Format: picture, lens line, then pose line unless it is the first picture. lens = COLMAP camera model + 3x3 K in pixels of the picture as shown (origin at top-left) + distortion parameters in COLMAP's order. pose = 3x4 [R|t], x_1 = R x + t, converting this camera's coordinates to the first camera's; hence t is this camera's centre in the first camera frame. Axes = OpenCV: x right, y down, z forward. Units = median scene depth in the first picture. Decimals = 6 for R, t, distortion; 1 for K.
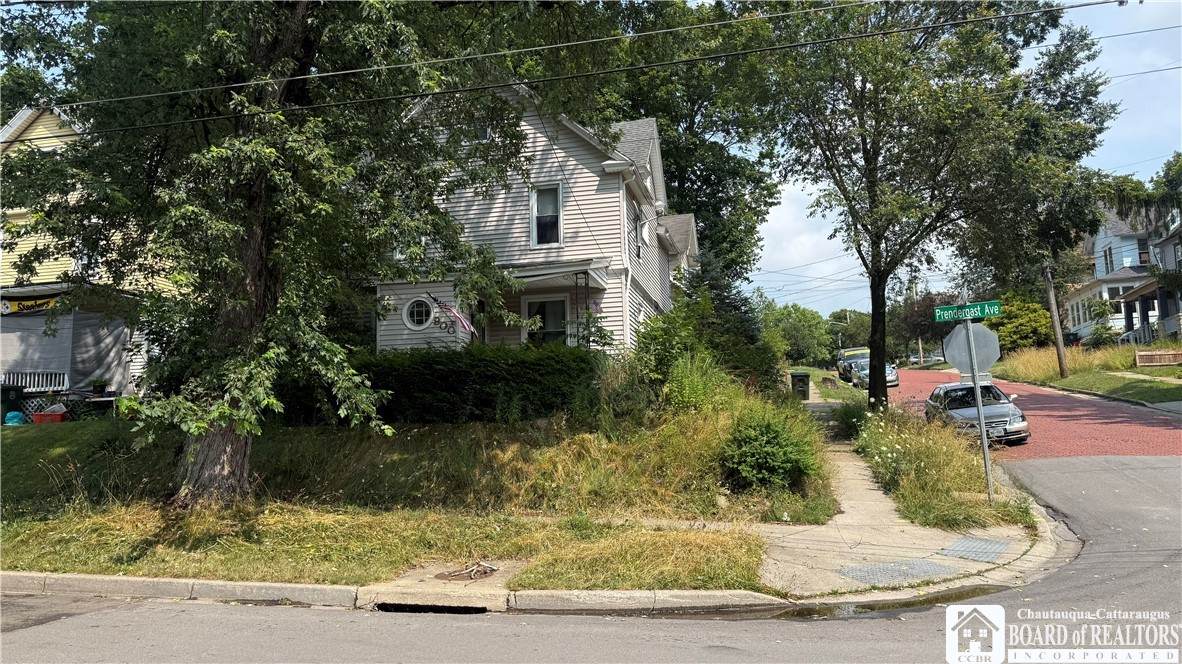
lens RADIAL K [[829.3, 0, 591.0], [0, 829.3, 332.0], [0, 0, 1]] dist [0.101559, -0.145827]
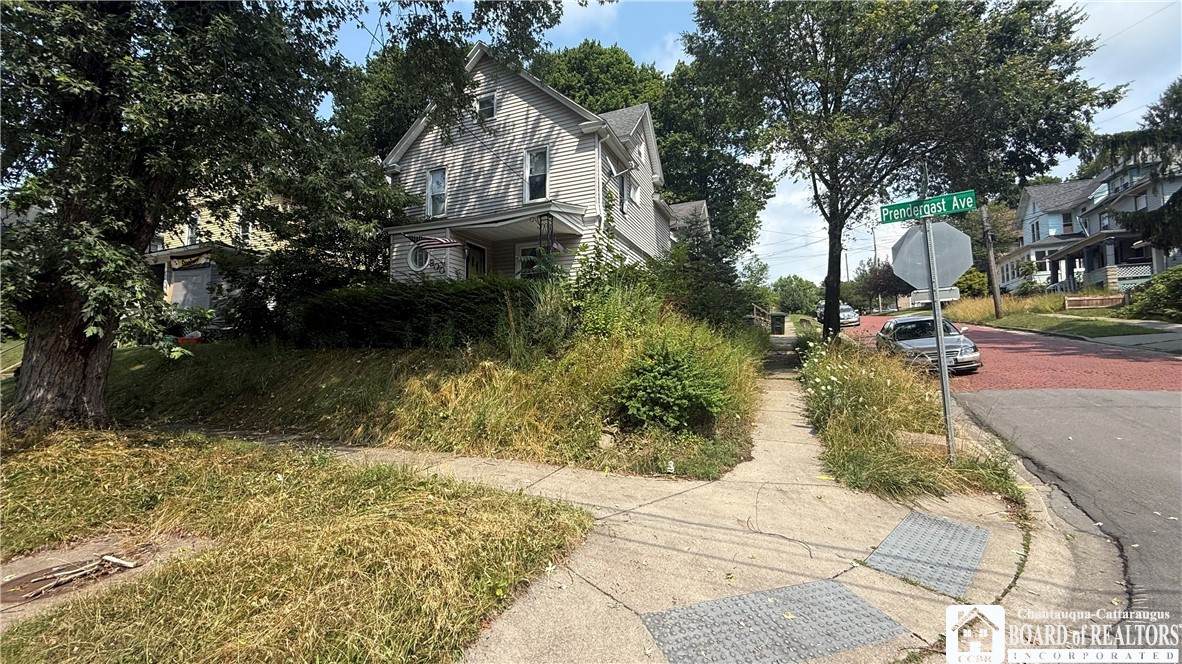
lens RADIAL K [[489.1, 0, 591.0], [0, 489.1, 332.0], [0, 0, 1]] dist [0.010059, 0.000244]
pose [[0.987064, 0.004749, -0.160254, 0.133156], [0.006546, 0.997534, 0.069881, 0.033484], [0.160191, -0.070026, 0.984599, 0.306937]]
